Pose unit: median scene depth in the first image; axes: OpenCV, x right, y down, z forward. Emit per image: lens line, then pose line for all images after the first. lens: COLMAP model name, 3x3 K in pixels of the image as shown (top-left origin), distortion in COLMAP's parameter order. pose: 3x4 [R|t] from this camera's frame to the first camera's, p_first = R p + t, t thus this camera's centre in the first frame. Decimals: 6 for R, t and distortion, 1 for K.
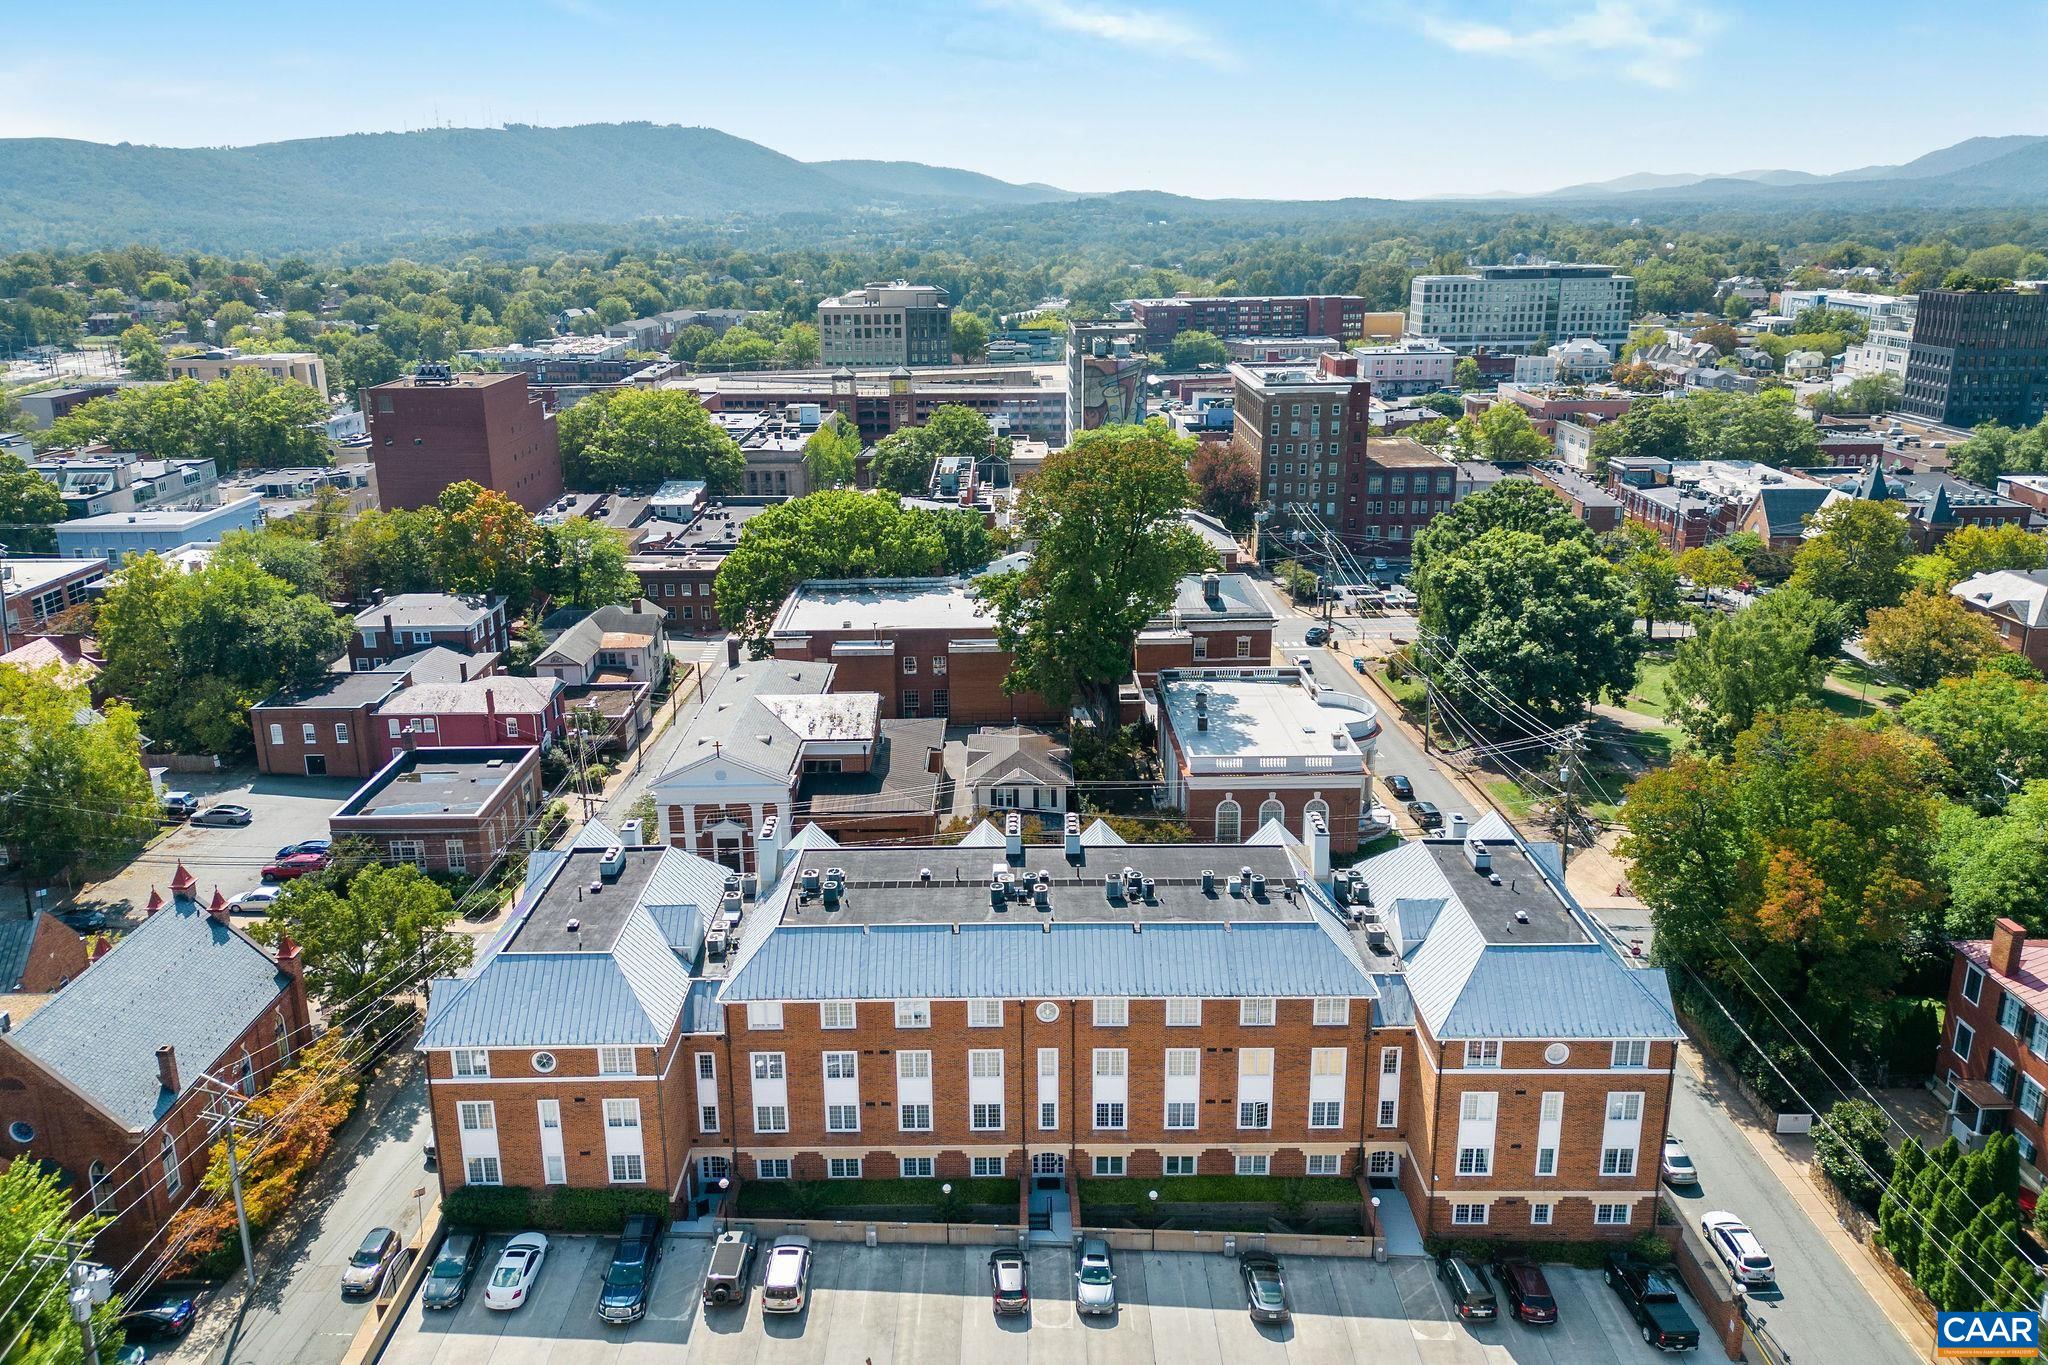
lens RADIAL K [[1423.4, 0, 1040.0], [0, 1423.4, 585.7], [0, 0, 1]] dist [0.096366, -0.094655]
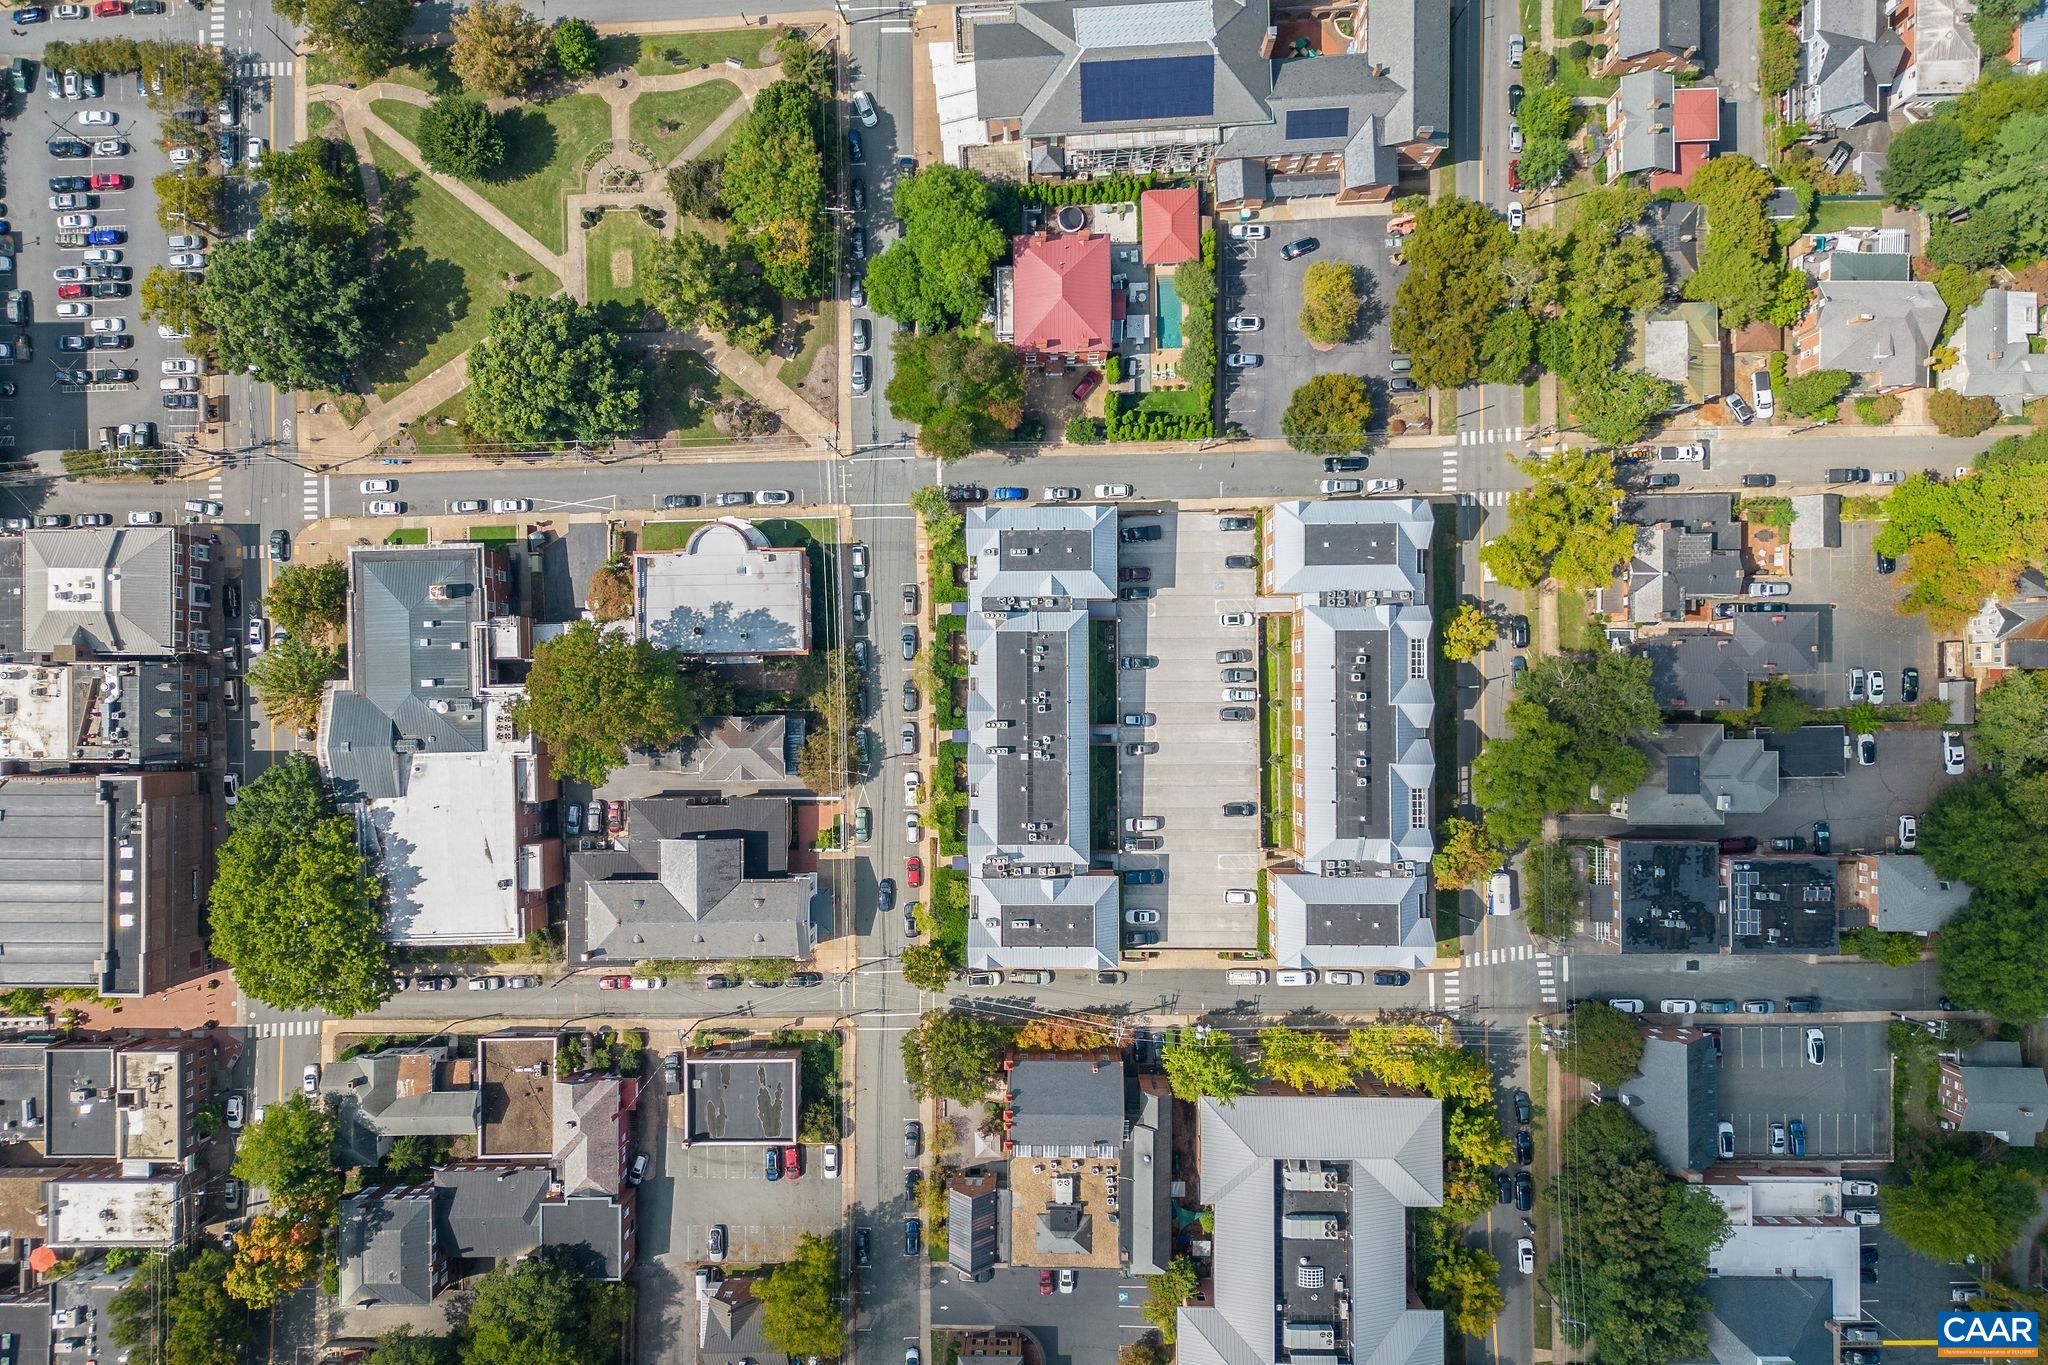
lens RADIAL K [[1481.6, 0, 1024.0], [0, 1481.6, 682.5], [0, 0, 1]] dist [0.095237, -0.116599]
pose [[0.010000, -0.999563, 0.027804, 0.016717], [0.301771, 0.029526, 0.952923, -1.469586], [-0.953328, -0.001138, 0.301934, 0.186549]]
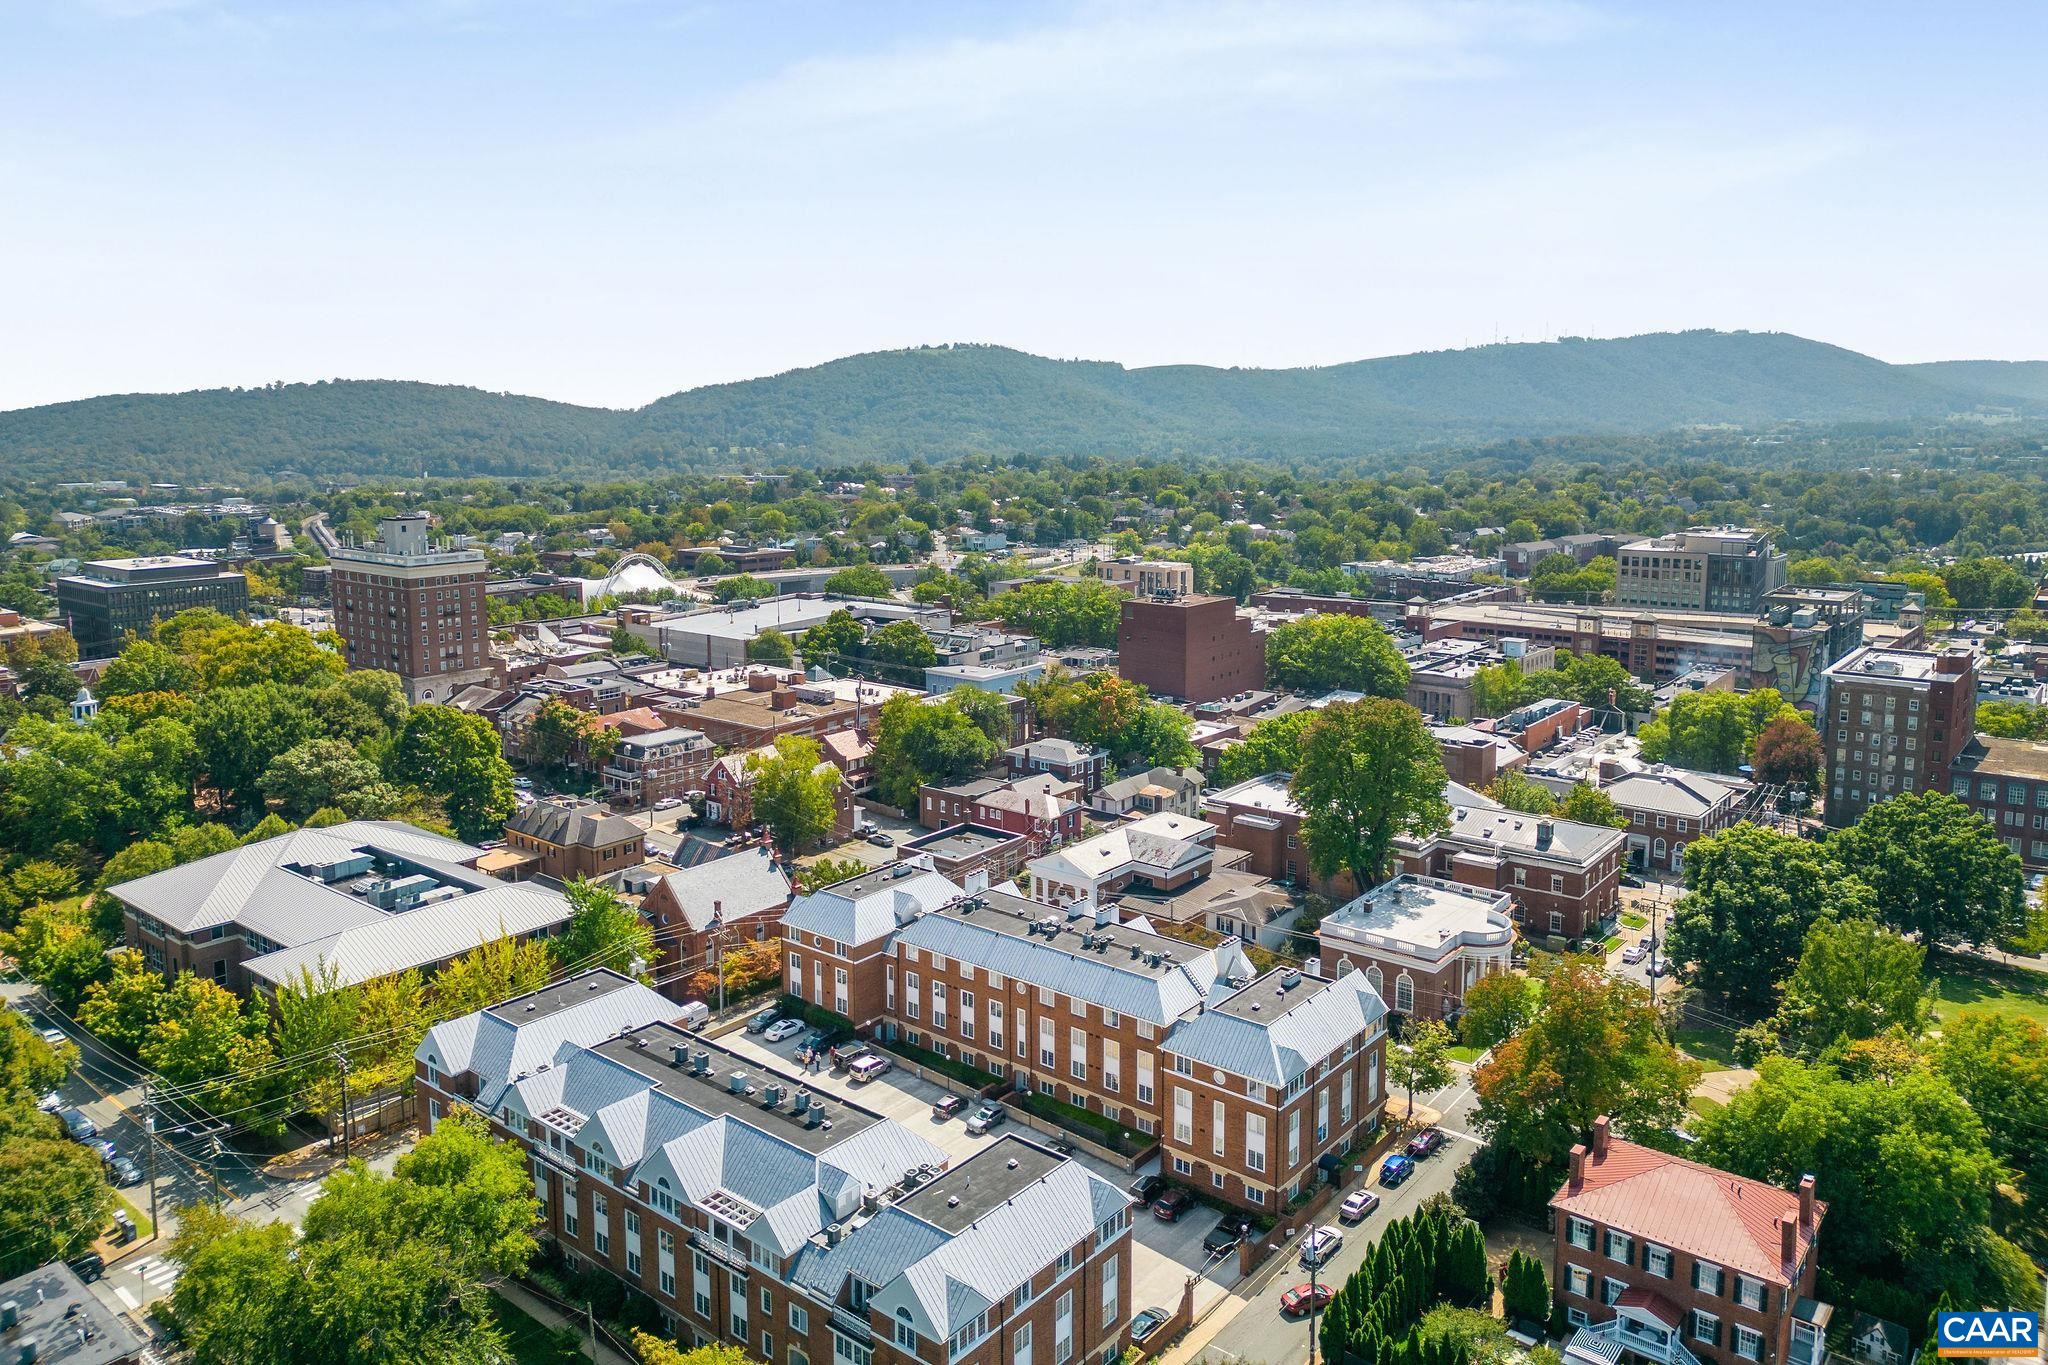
lens RADIAL K [[1423.4, 0, 1040.0], [0, 1423.4, 585.7], [0, 0, 1]] dist [0.096366, -0.094655]
pose [[0.777296, 0.081875, -0.623784, 0.727753], [-0.166829, 0.982825, -0.078883, -0.047878], [0.606612, 0.165381, 0.777606, -0.333283]]
